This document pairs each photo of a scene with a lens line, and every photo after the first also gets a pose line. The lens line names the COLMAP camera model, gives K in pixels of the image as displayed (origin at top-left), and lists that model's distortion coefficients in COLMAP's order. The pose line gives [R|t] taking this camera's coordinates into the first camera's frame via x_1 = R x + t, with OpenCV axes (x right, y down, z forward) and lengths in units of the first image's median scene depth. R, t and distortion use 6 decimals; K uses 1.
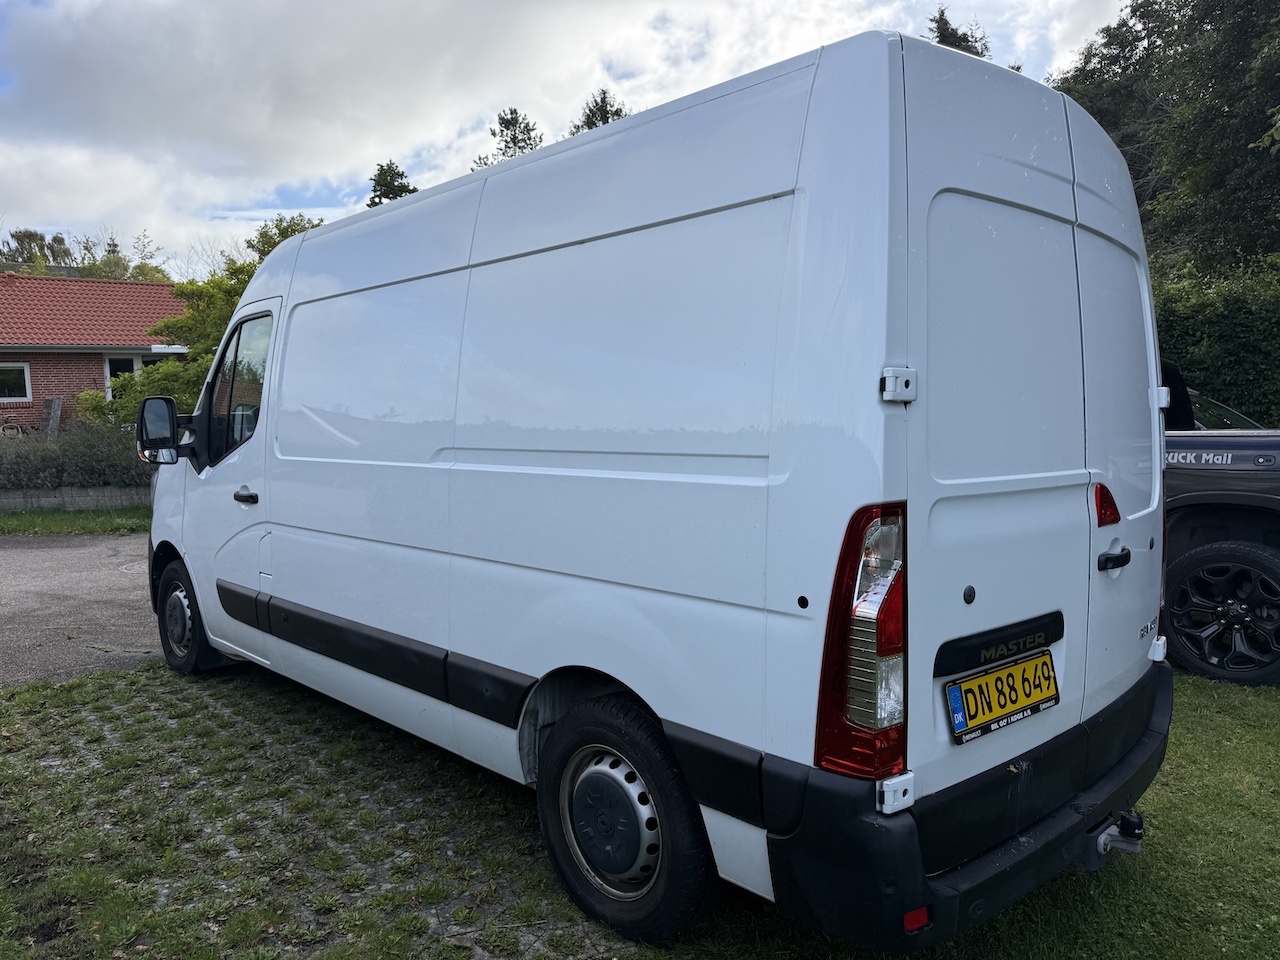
lens RADIAL K [[894.9, 0, 640.0], [0, 894.9, 480.0], [0, 0, 1]] dist [0.054362, -0.055554]
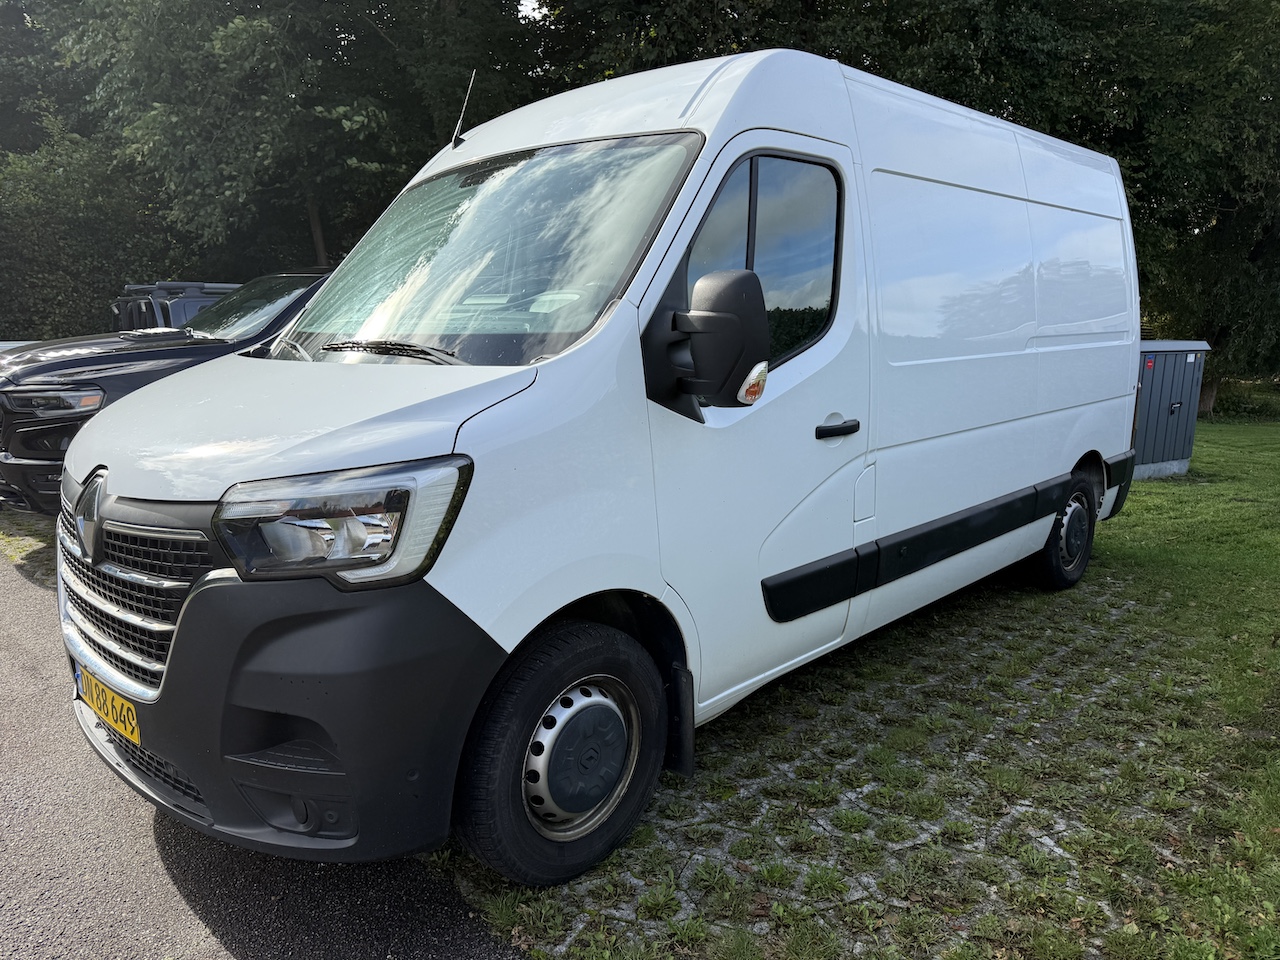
lens RADIAL K [[894.9, 0, 640.0], [0, 894.9, 480.0], [0, 0, 1]] dist [0.054362, -0.055554]
pose [[-0.022211, -0.181395, 0.983159, -1.154440], [0.069611, 0.980735, 0.182520, -0.081274], [-0.997327, 0.072492, -0.009156, 1.195524]]
